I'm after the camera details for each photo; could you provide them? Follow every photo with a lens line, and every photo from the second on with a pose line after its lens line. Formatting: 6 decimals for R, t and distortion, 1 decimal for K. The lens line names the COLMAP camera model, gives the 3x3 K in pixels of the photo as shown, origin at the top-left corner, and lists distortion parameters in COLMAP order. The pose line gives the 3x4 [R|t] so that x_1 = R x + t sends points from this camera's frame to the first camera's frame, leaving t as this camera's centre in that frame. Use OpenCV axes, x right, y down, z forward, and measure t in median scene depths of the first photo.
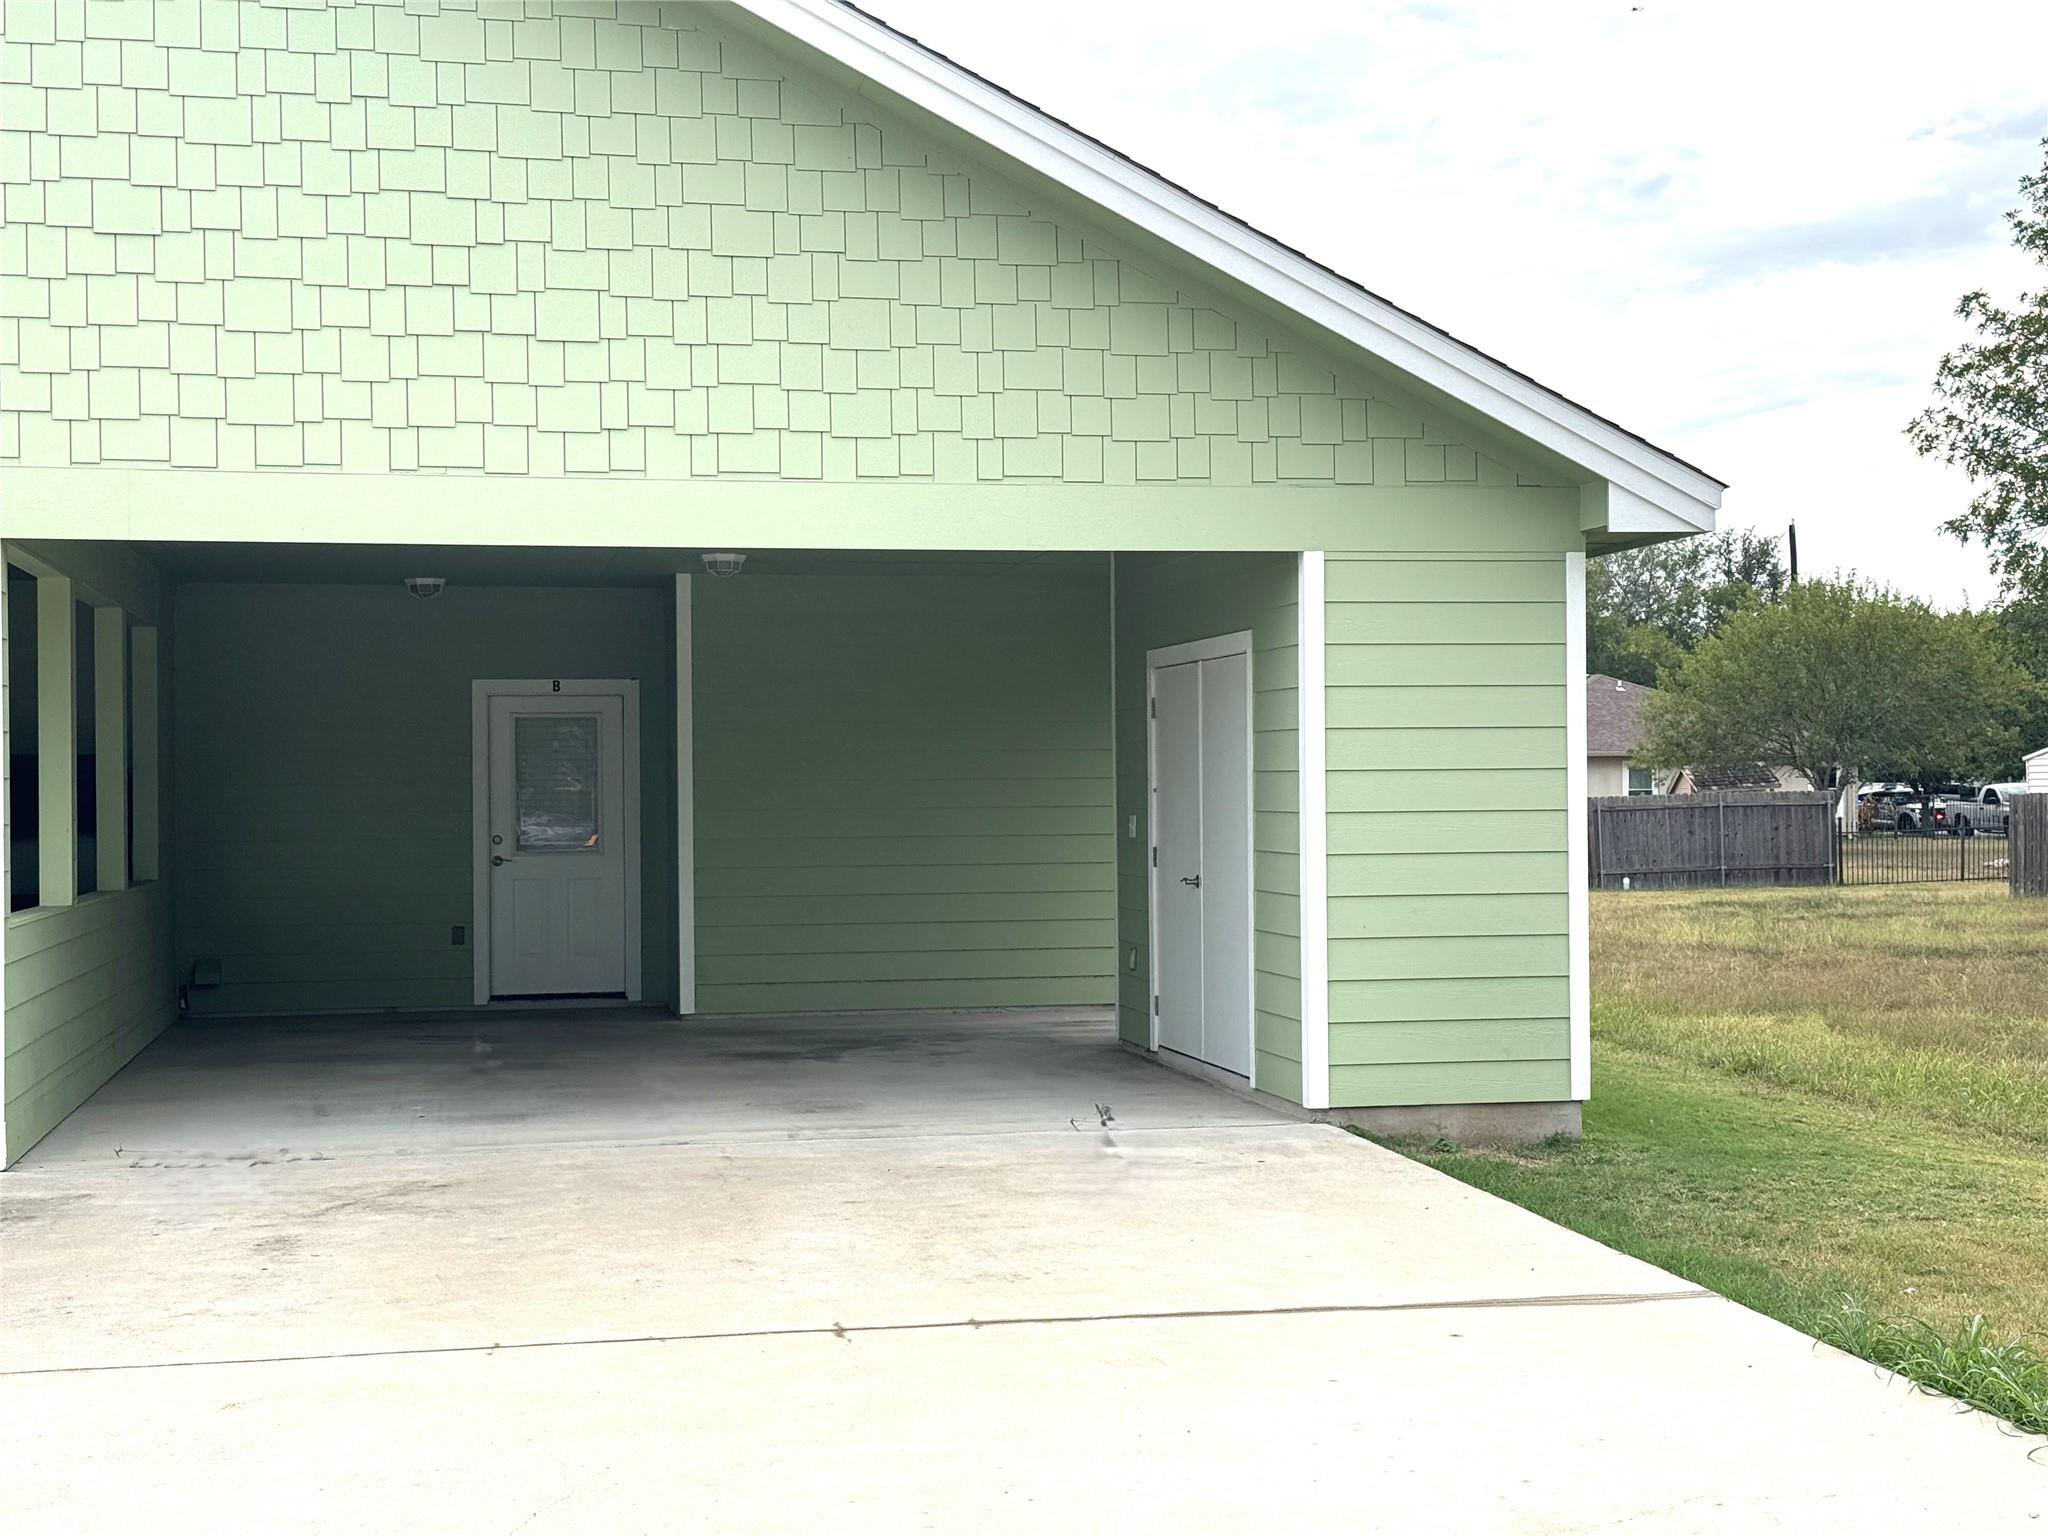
lens RADIAL K [[2868.0, 0, 1024.6], [0, 2868.0, 772.5], [0, 0, 1]] dist [0.164955, 0.000000]
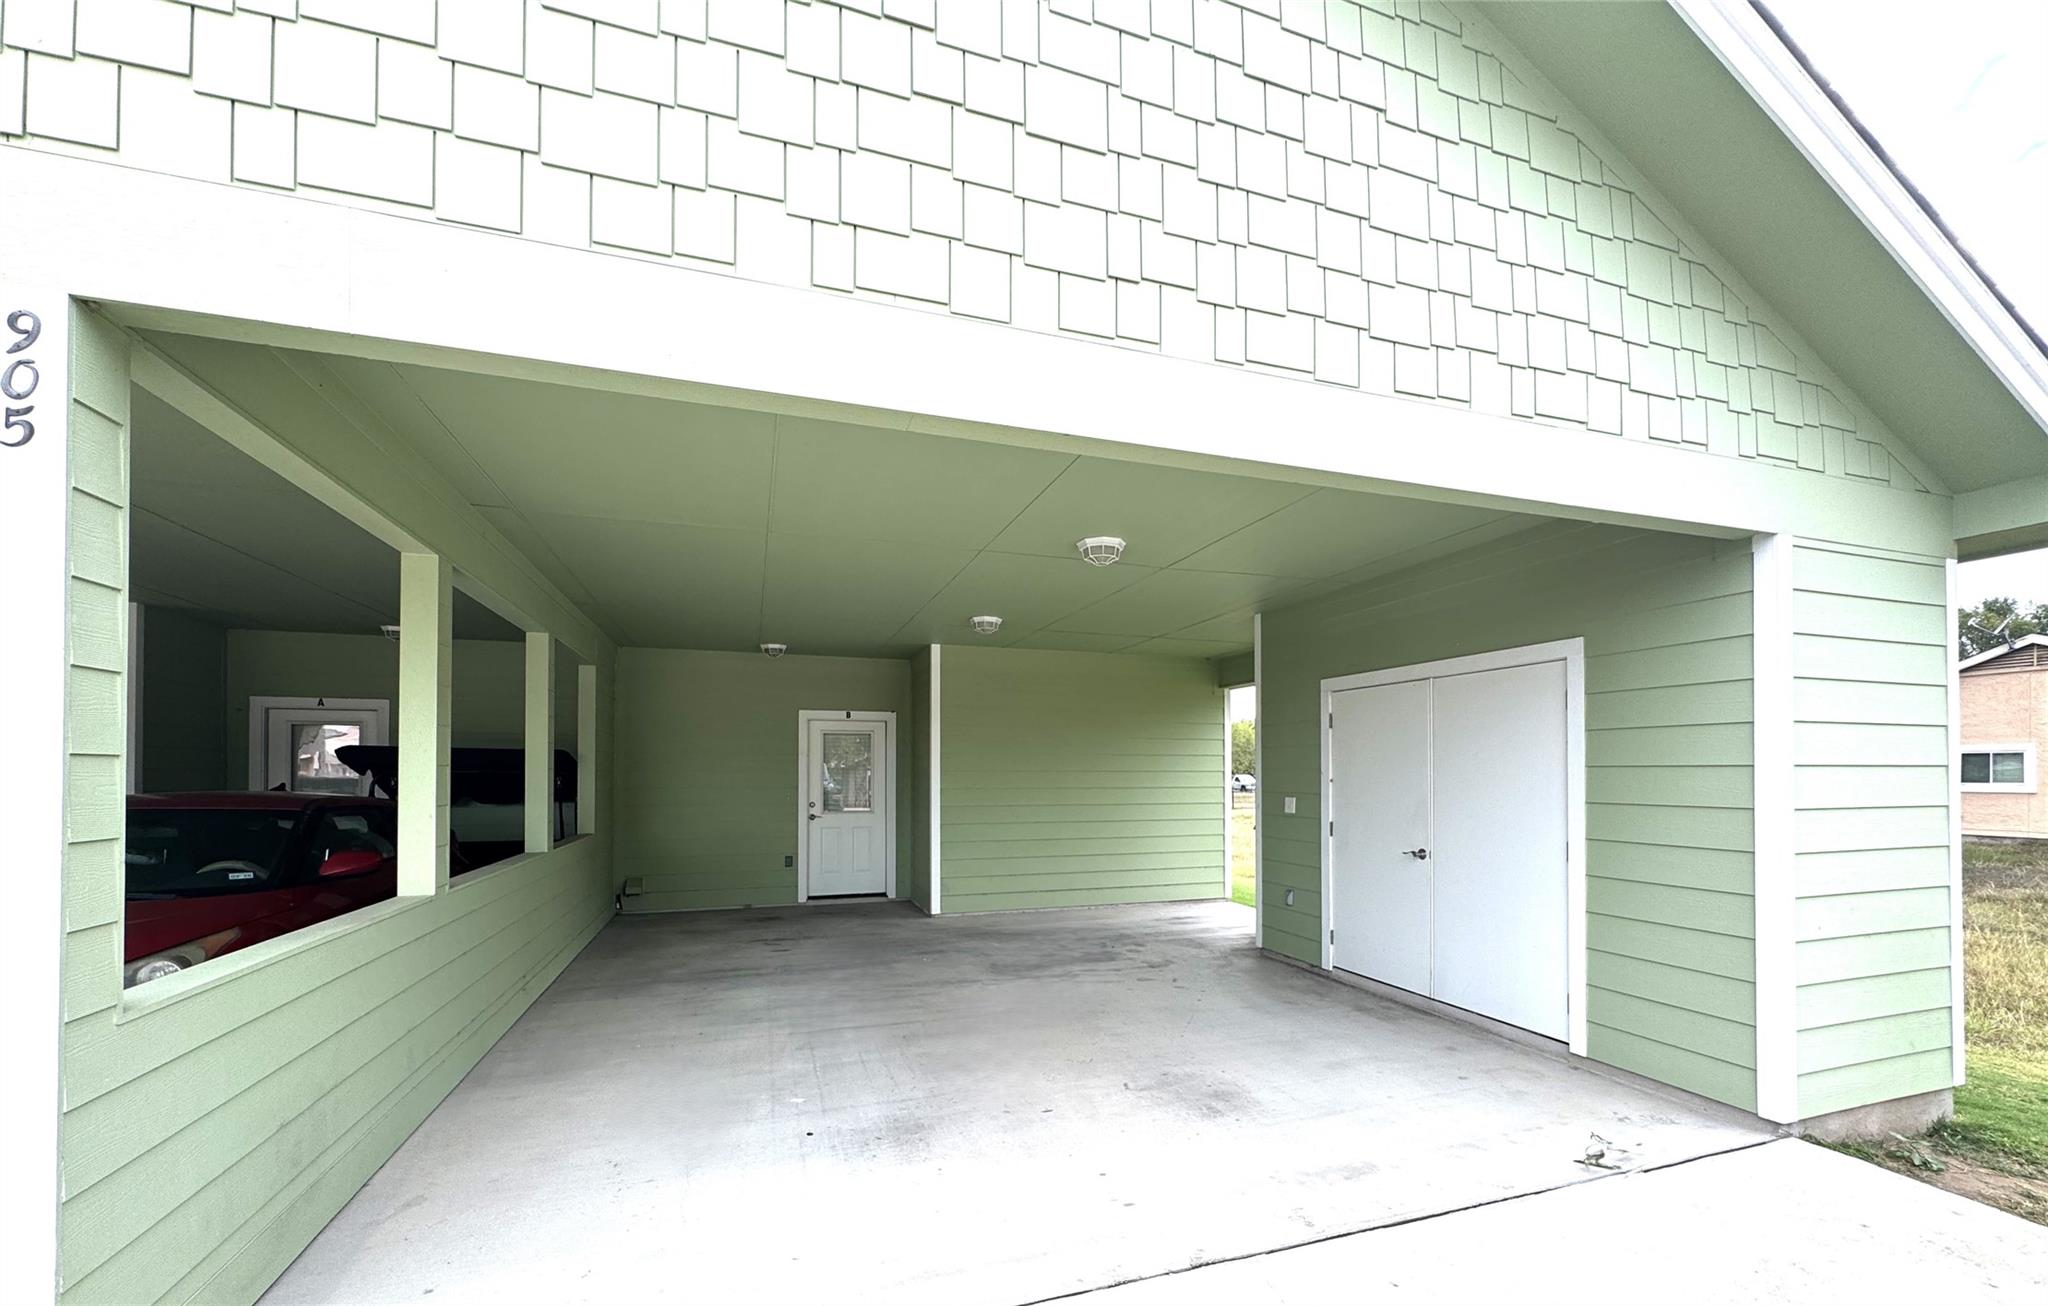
lens RADIAL K [[827.7, 0, 1030.3], [0, 827.7, 759.7], [0, 0, 1]] dist [0.003120, 0.000125]
pose [[0.991552, 0.010314, 0.129303, -0.125695], [-0.008656, 0.999873, -0.013379, 0.002356], [-0.129424, 0.012146, 0.991515, 0.527516]]
